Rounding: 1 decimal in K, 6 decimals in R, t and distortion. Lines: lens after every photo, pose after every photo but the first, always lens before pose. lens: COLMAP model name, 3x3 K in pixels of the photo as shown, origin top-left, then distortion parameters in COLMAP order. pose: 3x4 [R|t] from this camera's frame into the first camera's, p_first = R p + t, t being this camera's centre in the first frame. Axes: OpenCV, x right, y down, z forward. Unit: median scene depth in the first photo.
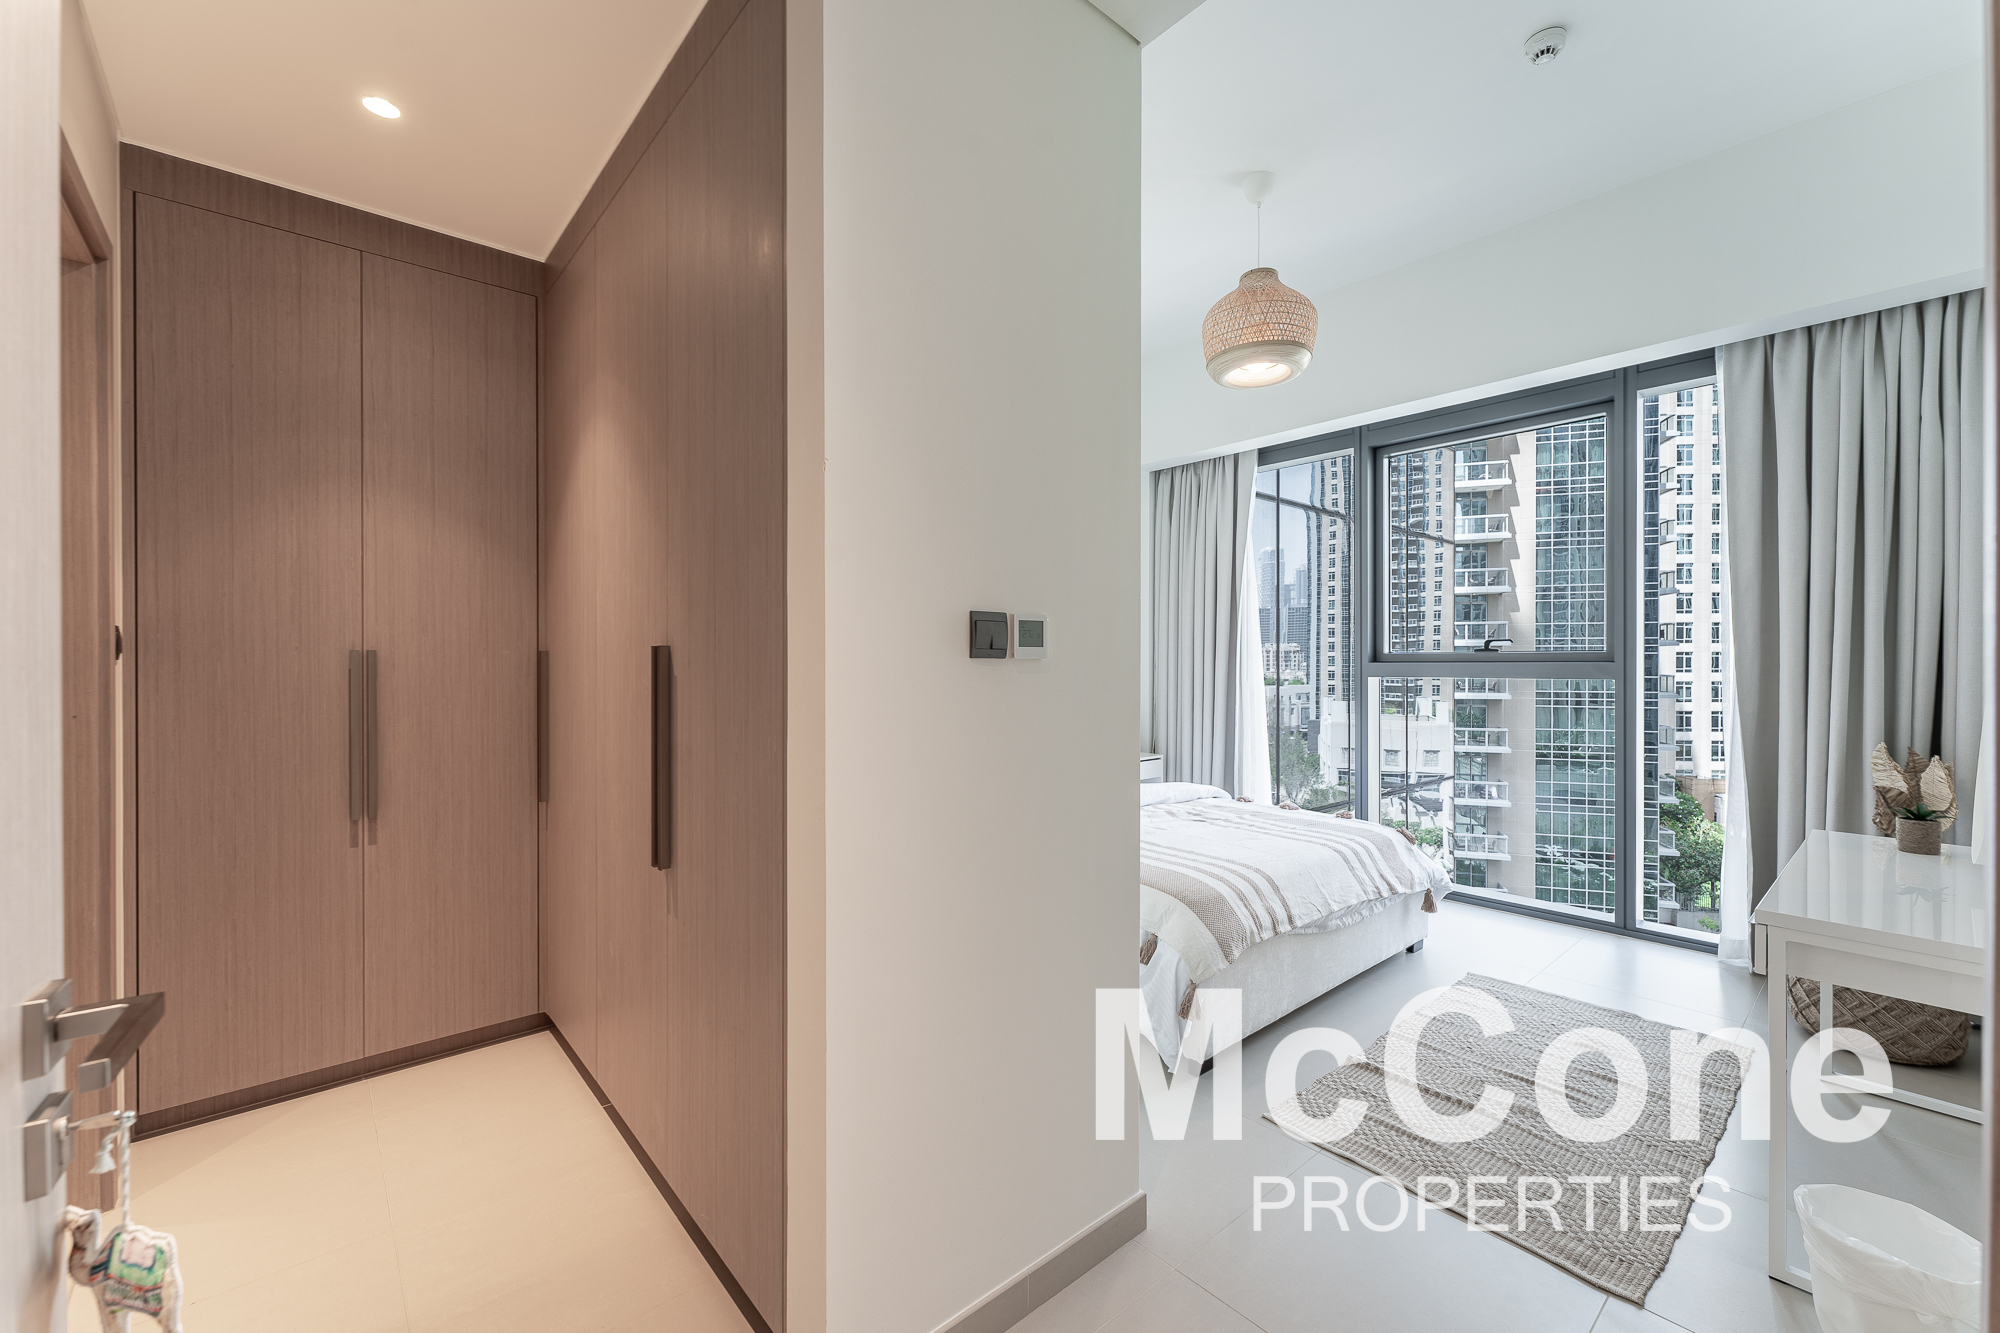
lens RADIAL K [[806.4, 0, 995.1], [0, 806.4, 656.7], [0, 0, 1]] dist [0.000087, 0.000760]
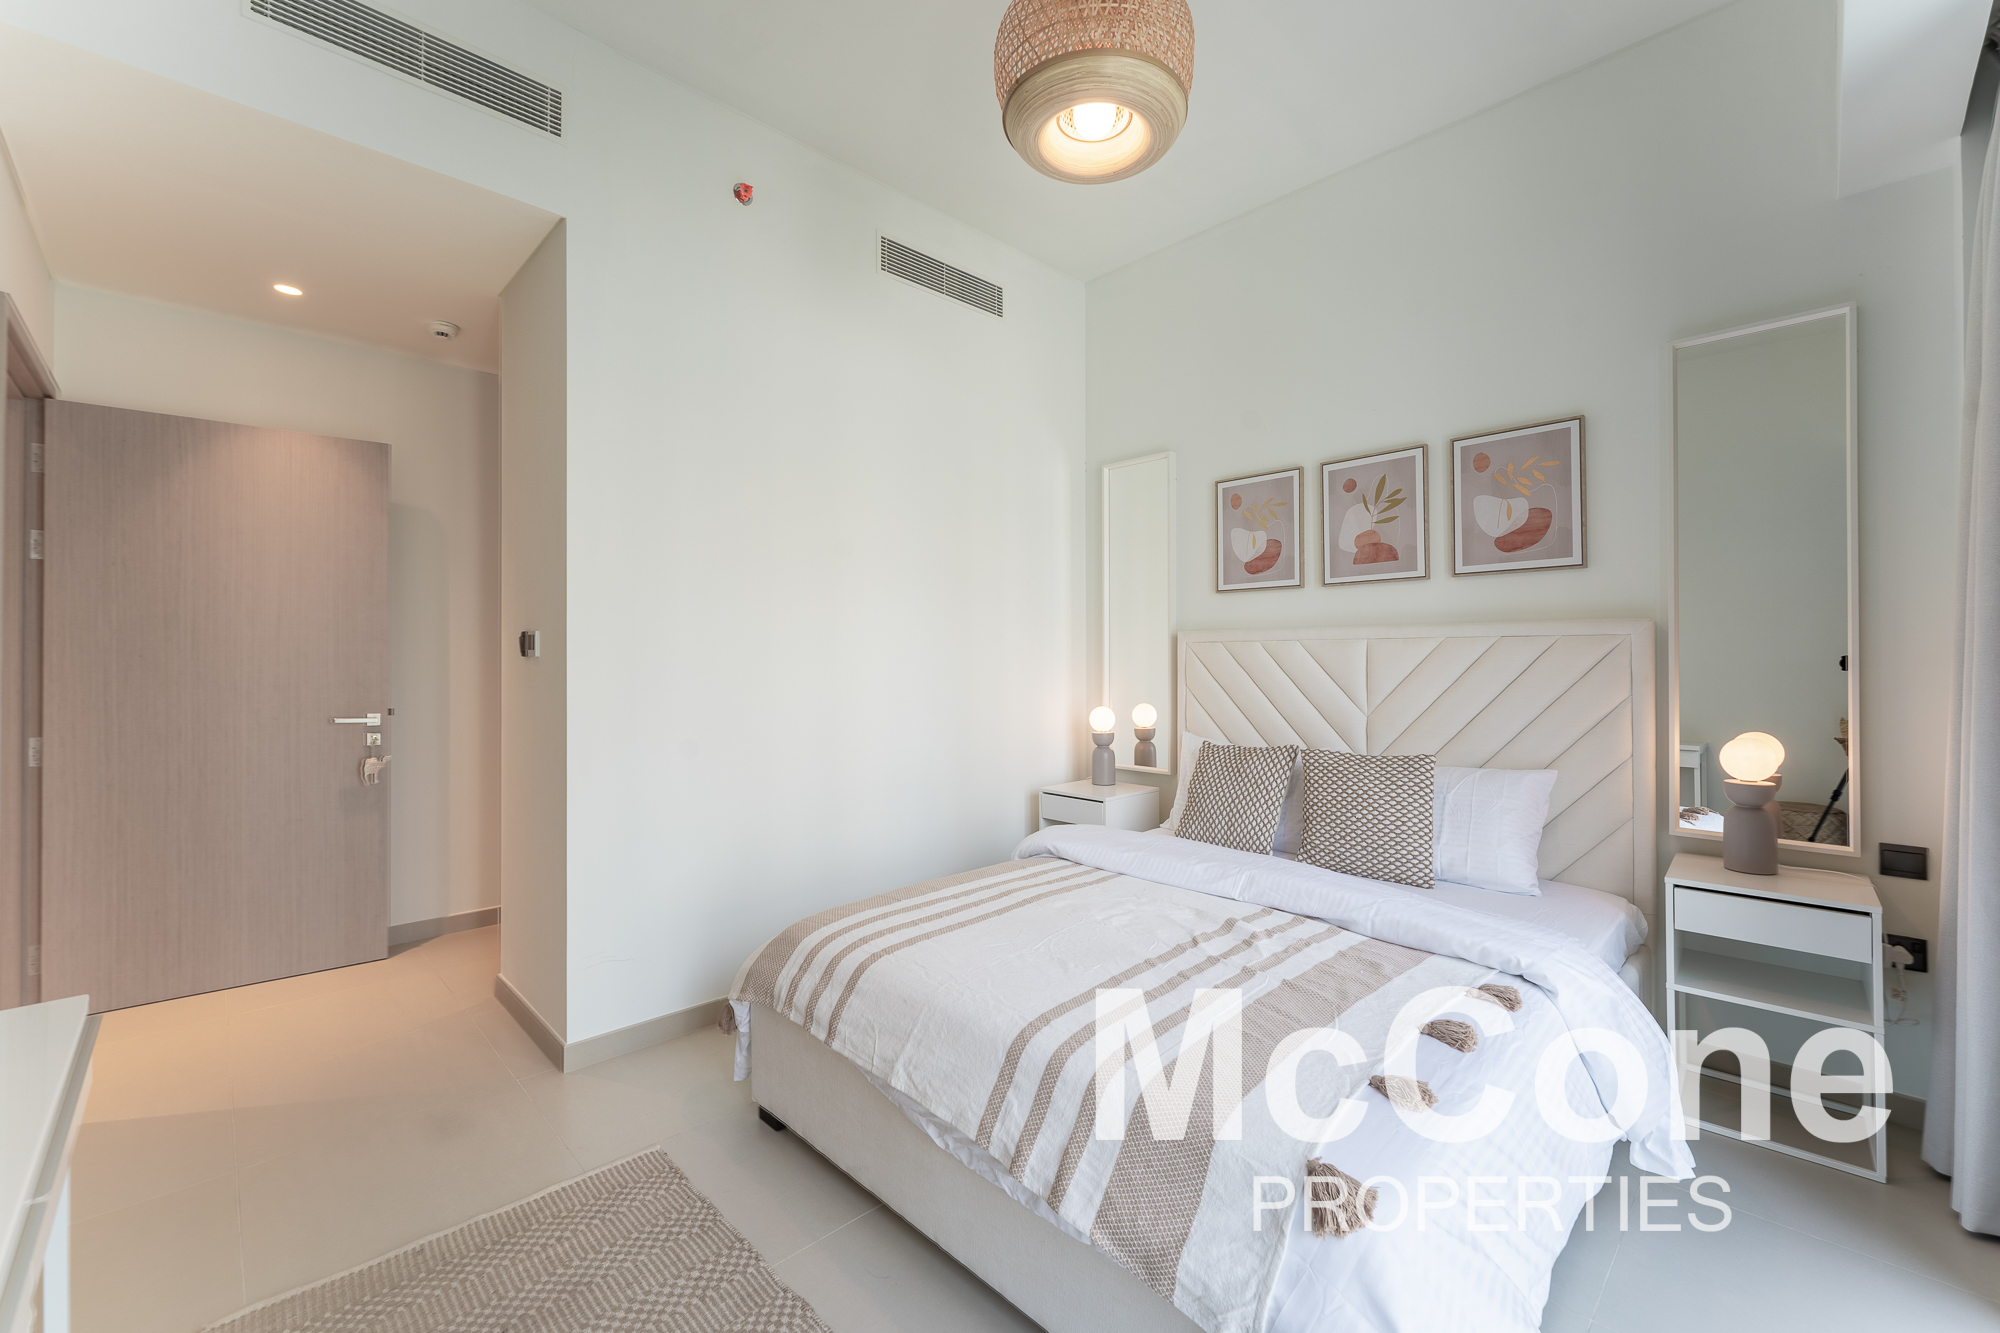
lens RADIAL K [[807.3, 0, 998.1], [0, 807.3, 645.6], [0, 0, 1]] dist [0.029133, -0.000008]
pose [[0.060073, -0.004938, -0.998182, 0.596920], [0.014477, 0.999887, -0.004076, -0.004529], [0.998089, -0.014206, 0.060138, 0.605339]]
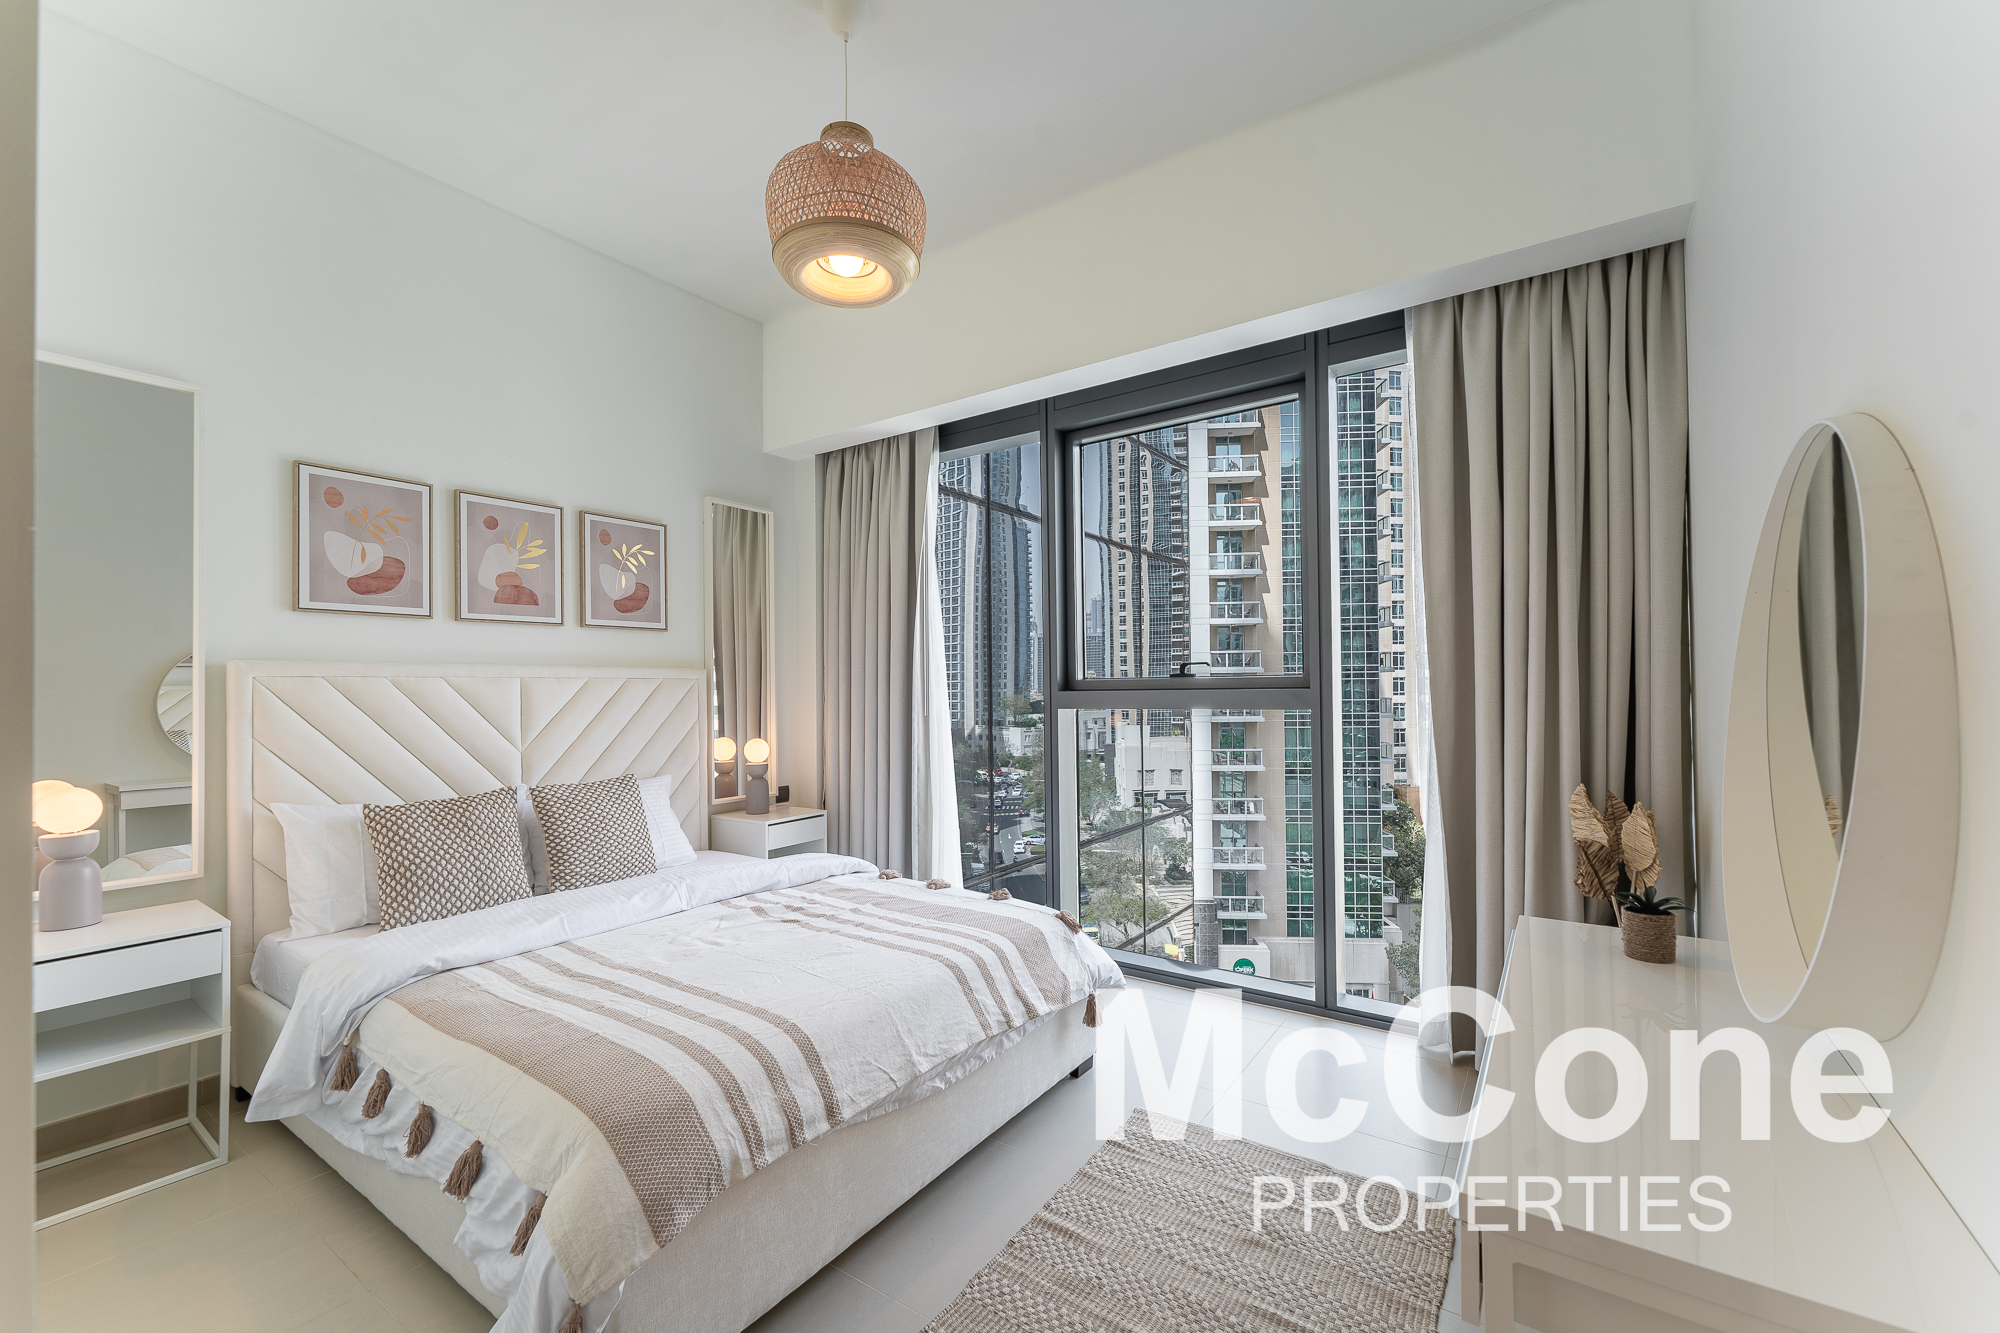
lens RADIAL K [[818.7, 0, 993.0], [0, 818.7, 671.2], [0, 0, 1]] dist [-0.000171, -0.000111]
pose [[0.969785, -0.003339, 0.243940, 0.182652], [0.007589, 0.999835, -0.016487, 0.000307], [-0.243844, 0.017840, 0.969650, 0.194323]]
